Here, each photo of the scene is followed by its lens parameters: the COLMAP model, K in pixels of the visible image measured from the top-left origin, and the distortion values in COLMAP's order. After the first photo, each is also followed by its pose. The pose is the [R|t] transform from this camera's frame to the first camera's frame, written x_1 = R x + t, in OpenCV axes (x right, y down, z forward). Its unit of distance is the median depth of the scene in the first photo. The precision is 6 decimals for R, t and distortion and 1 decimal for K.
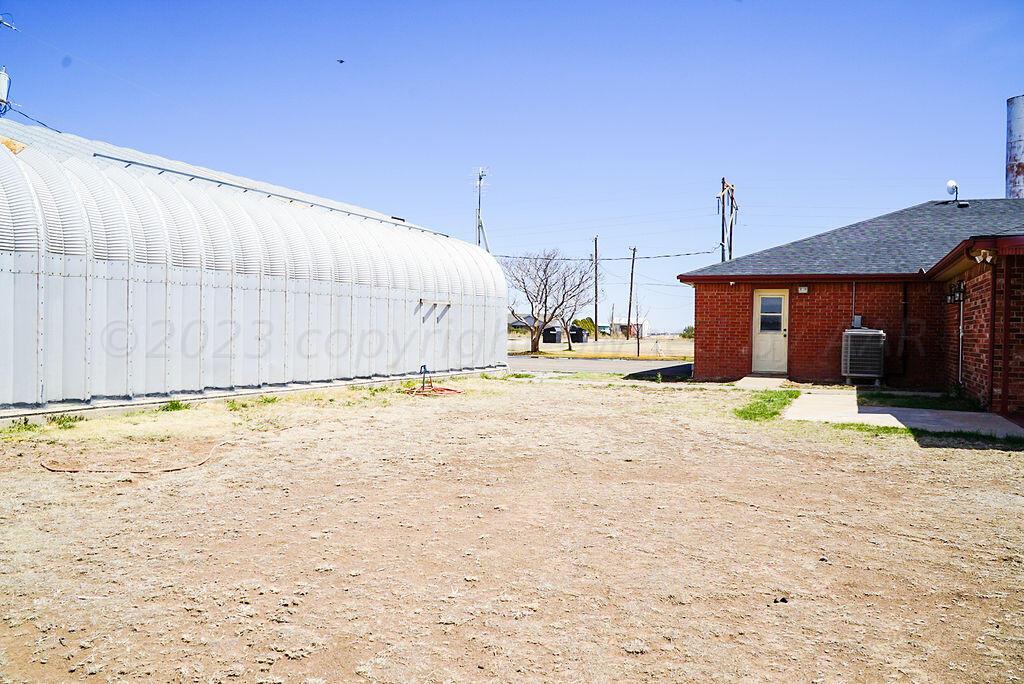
lens RADIAL K [[822.6, 0, 513.0], [0, 822.6, 338.0], [0, 0, 1]] dist [0.011766, -0.048928]
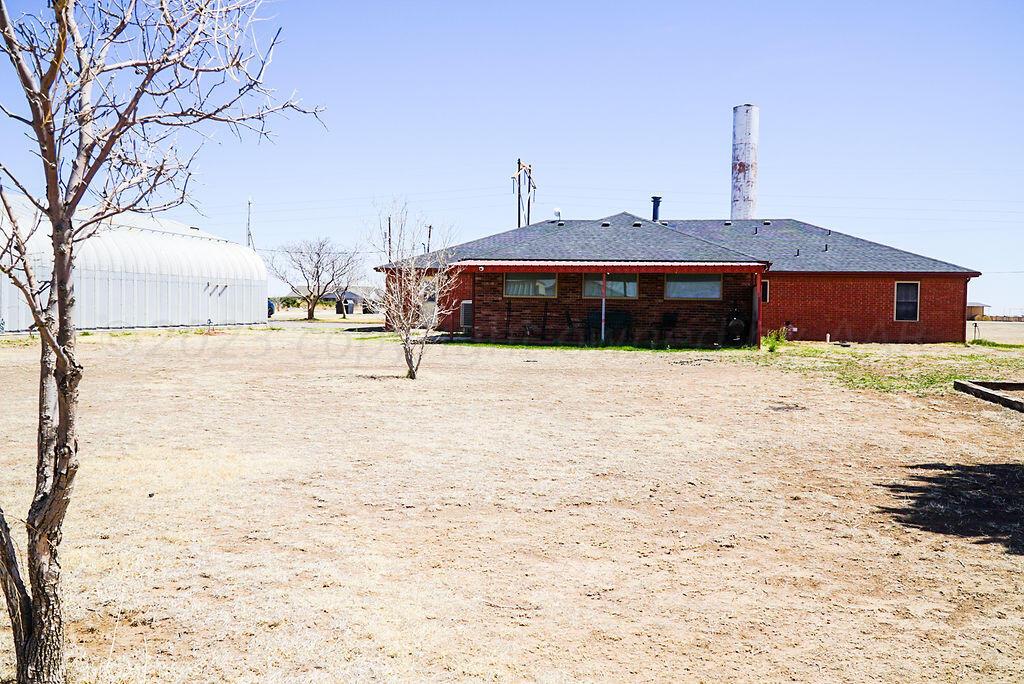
lens RADIAL K [[912.6, 0, 513.5], [0, 912.6, 341.7], [0, 0, 1]] dist [0.054244, -0.139119]
pose [[0.981673, -0.007959, 0.190407, 0.064875], [0.001904, 0.999487, 0.031959, 0.007155], [-0.190564, -0.031011, 0.981185, -0.439245]]
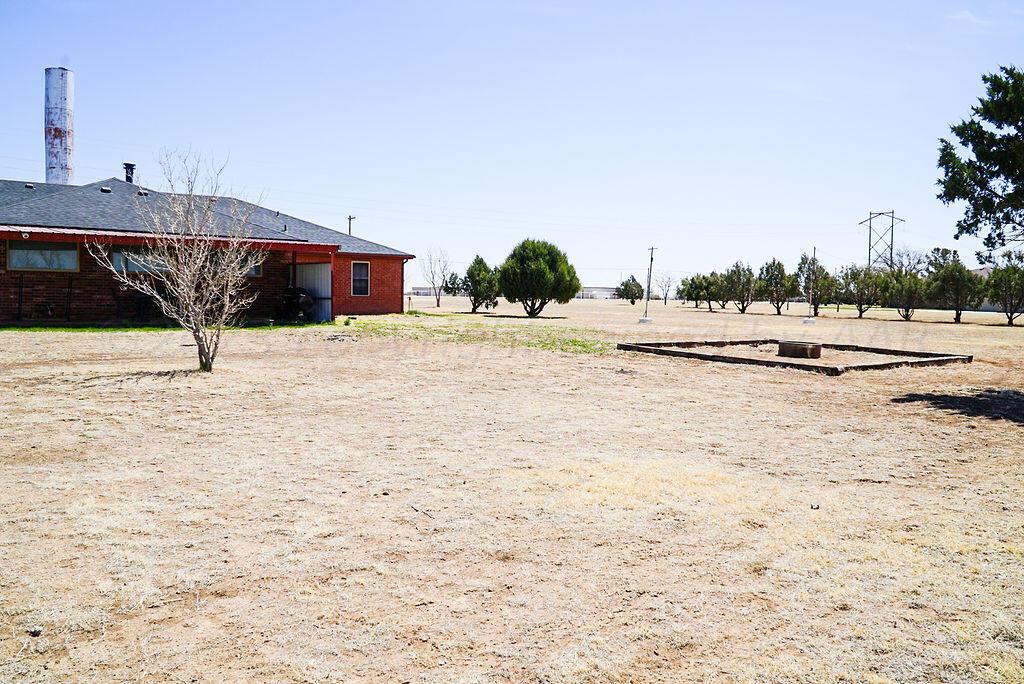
lens RADIAL K [[847.7, 0, 519.7], [0, 847.7, 343.9], [0, 0, 1]] dist [0.045201, -0.118701]
pose [[0.523731, -0.057883, 0.849915, -0.107056], [-0.002298, 0.997589, 0.069356, 0.003922], [-0.851881, -0.038278, 0.522335, -0.299084]]
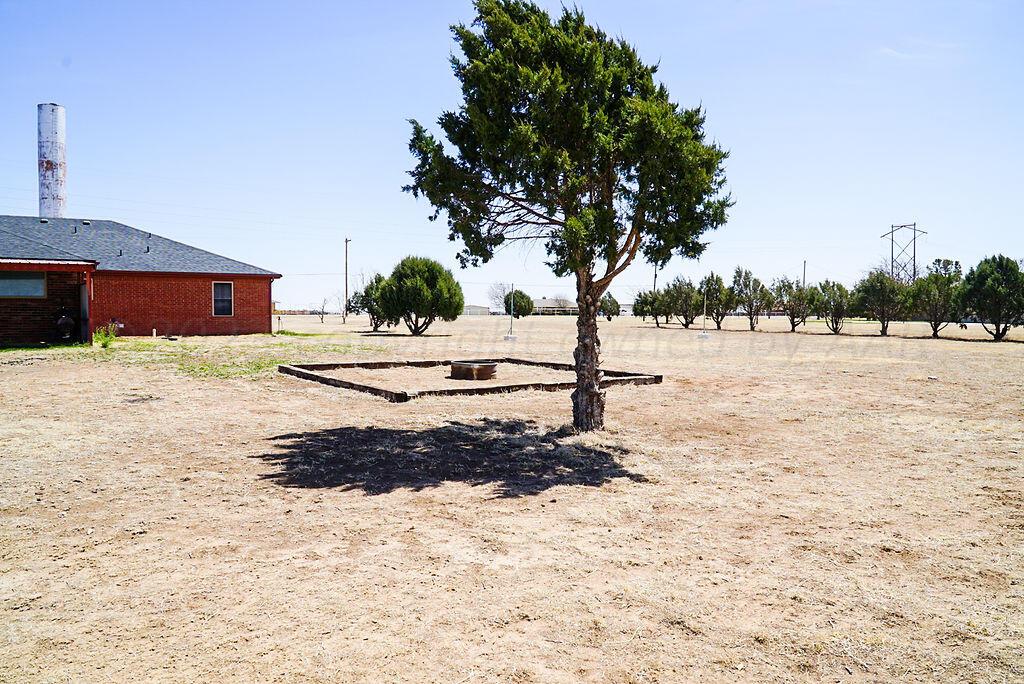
lens RADIAL K [[822.6, 0, 513.0], [0, 822.6, 338.0], [0, 0, 1]] dist [0.011766, -0.048928]
pose [[0.581328, -0.041413, 0.812615, 0.050830], [0.012839, 0.999046, 0.041729, 0.006734], [-0.813568, -0.013825, 0.581306, -0.434286]]
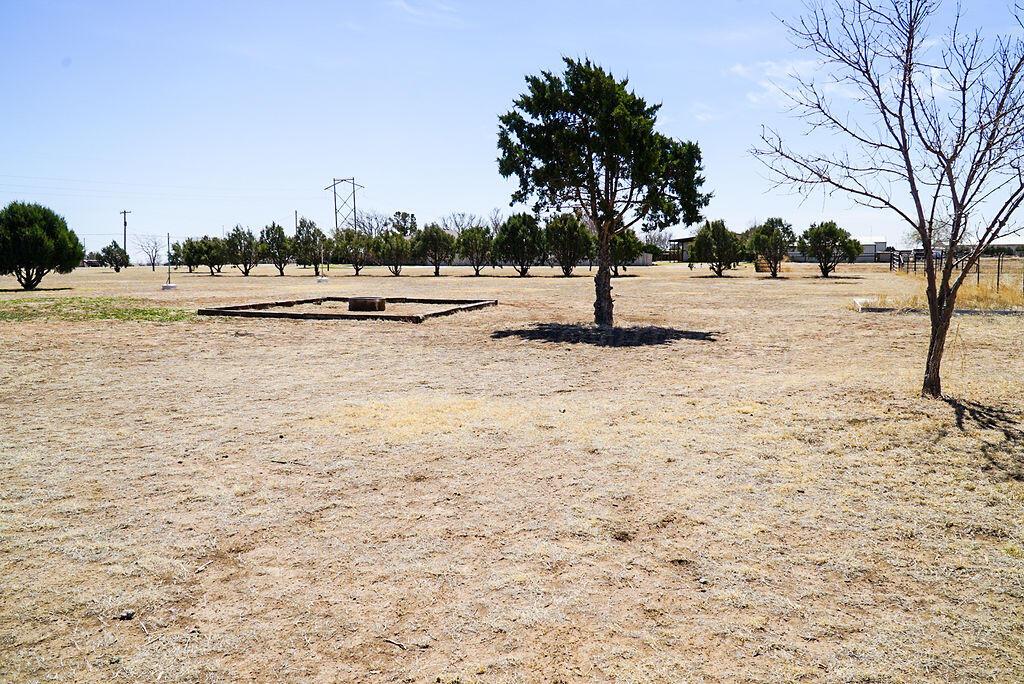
lens RADIAL K [[822.6, 0, 513.0], [0, 822.6, 338.0], [0, 0, 1]] dist [0.011766, -0.048928]
pose [[-0.054260, -0.114034, 0.991994, -0.139948], [0.021494, 0.993094, 0.115336, 0.003363], [-0.998295, 0.027580, -0.051434, -0.250022]]
